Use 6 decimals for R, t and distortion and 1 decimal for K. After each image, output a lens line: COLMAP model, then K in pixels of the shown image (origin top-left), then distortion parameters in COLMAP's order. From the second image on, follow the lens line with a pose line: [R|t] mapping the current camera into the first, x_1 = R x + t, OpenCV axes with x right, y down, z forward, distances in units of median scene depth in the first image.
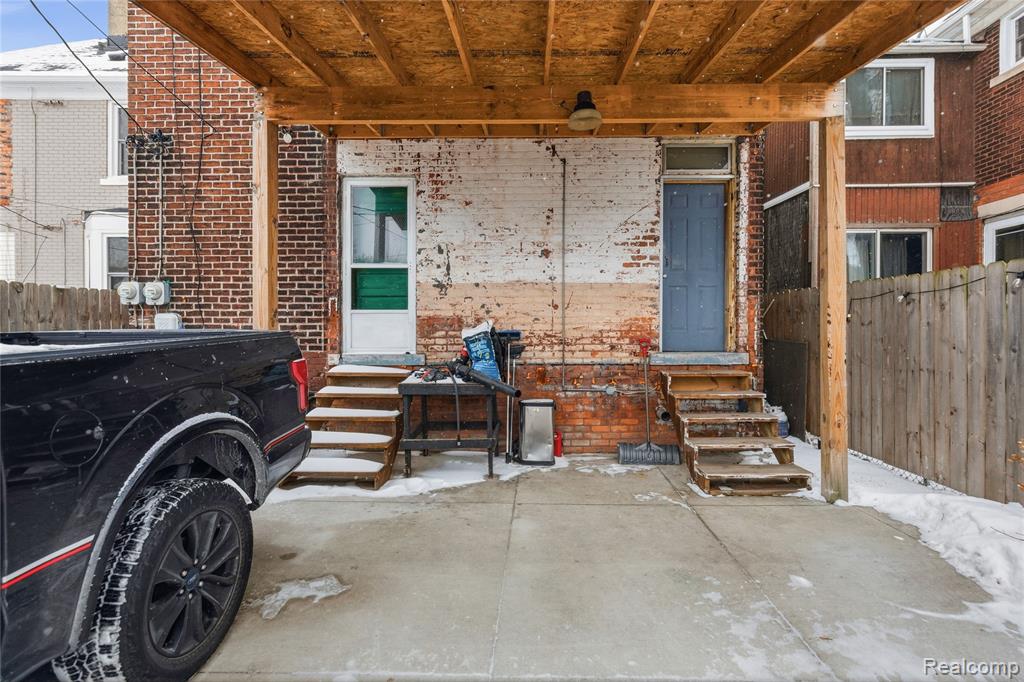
lens RADIAL K [[469.8, 0, 516.8], [0, 469.8, 341.8], [0, 0, 1]] dist [0.001091, 0.000120]
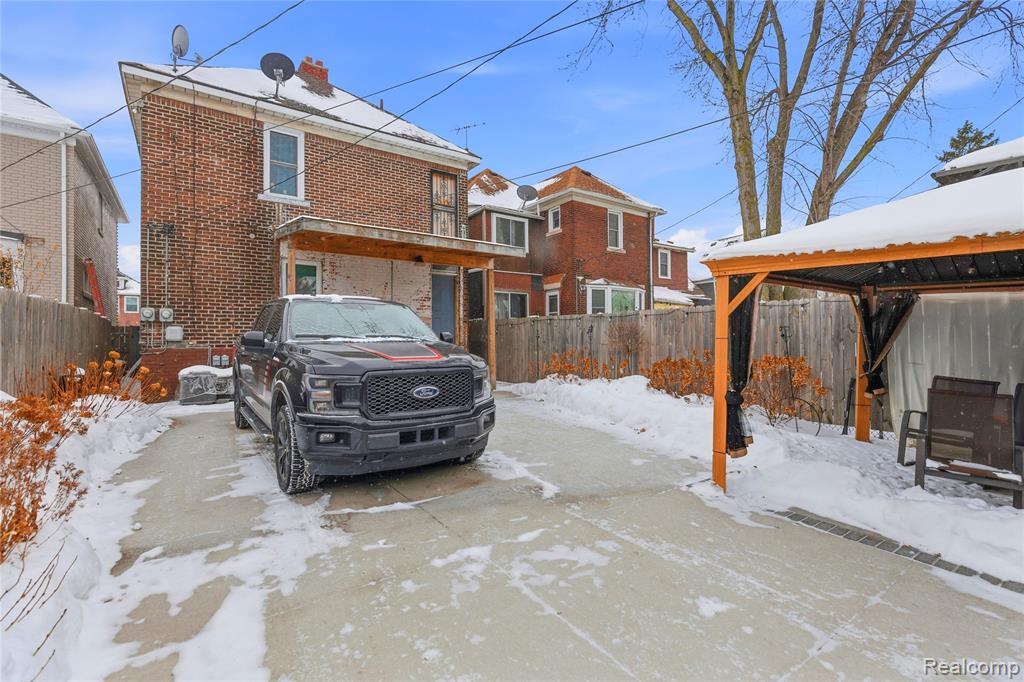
lens RADIAL K [[469.8, 0, 512.6], [0, 469.8, 342.0], [0, 0, 1]] dist [0.001091, 0.000120]
pose [[0.809691, -0.003325, 0.586847, -0.742527], [0.016103, 0.999733, -0.016554, 0.045525], [-0.586635, 0.022854, 0.809529, -1.140836]]
